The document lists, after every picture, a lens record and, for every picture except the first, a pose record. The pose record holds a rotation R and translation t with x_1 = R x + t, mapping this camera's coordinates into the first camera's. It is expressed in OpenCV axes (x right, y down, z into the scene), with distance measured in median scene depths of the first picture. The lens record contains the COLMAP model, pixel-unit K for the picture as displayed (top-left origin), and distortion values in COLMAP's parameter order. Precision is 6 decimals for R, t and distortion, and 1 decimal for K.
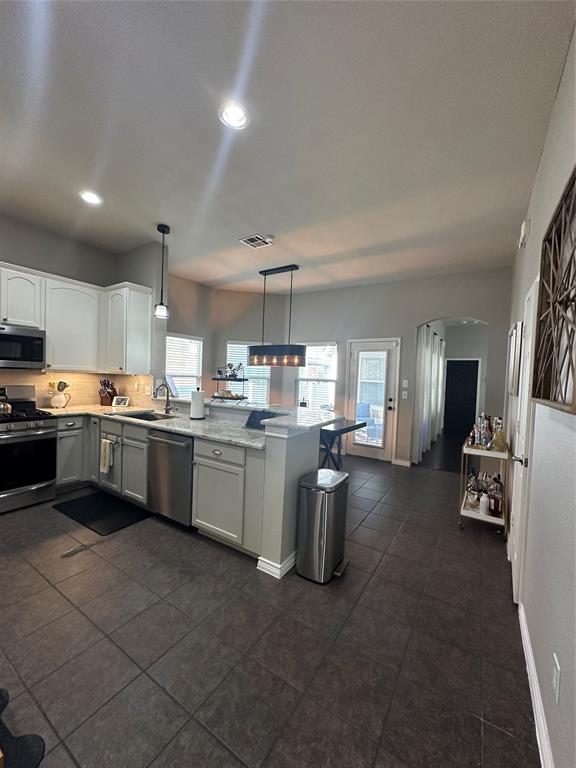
lens RADIAL K [[306.4, 0, 288.3], [0, 306.4, 385.3], [0, 0, 1]] dist [-0.002423, 0.000427]
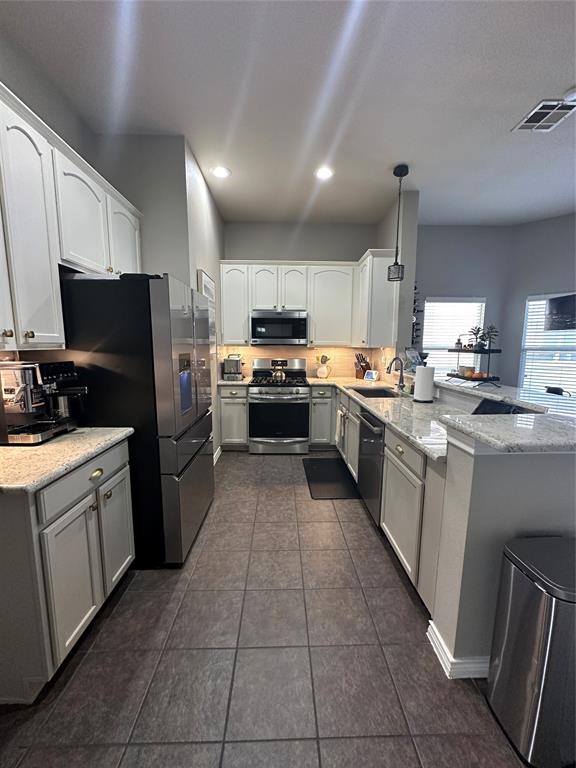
lens RADIAL K [[306.4, 0, 288.3], [0, 306.4, 385.3], [0, 0, 1]] dist [-0.002423, 0.000427]
pose [[0.559527, 0.075844, -0.825334, 0.160062], [-0.010294, 0.996363, 0.084582, 0.003884], [0.828748, -0.038830, 0.558273, 0.270775]]
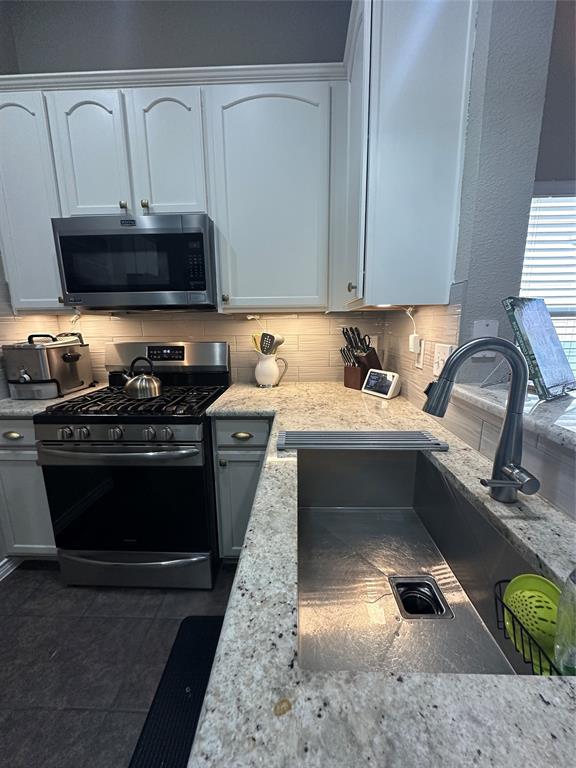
lens RADIAL K [[306.4, 0, 288.3], [0, 306.4, 385.3], [0, 0, 1]] dist [-0.002423, 0.000427]
pose [[0.511995, 0.127238, -0.849512, -0.339884], [0.004123, 0.988593, 0.150554, -0.004291], [0.858978, -0.080586, 0.505630, 0.871357]]
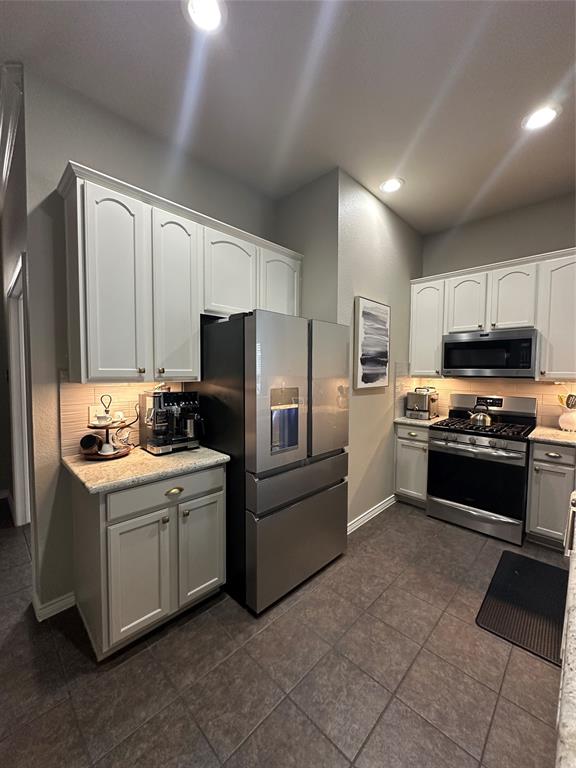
lens RADIAL K [[306.4, 0, 288.3], [0, 306.4, 385.3], [0, 0, 1]] dist [-0.002423, 0.000427]
pose [[-0.205585, 0.009233, -0.978596, 0.105136], [-0.043977, 0.998858, 0.018663, -0.020580], [0.977651, 0.046872, -0.204944, 0.555497]]
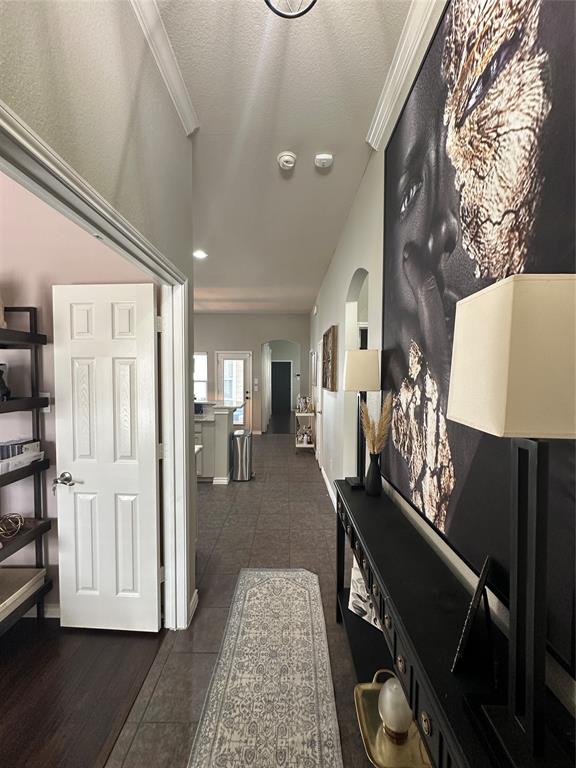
lens RADIAL K [[306.4, 0, 288.3], [0, 306.4, 385.3], [0, 0, 1]] dist [-0.002423, 0.000427]
pose [[0.840654, -0.054189, 0.538855, -0.478093], [0.045283, 0.998531, 0.029770, -0.035831], [-0.539676, -0.000625, 0.841872, -0.586130]]
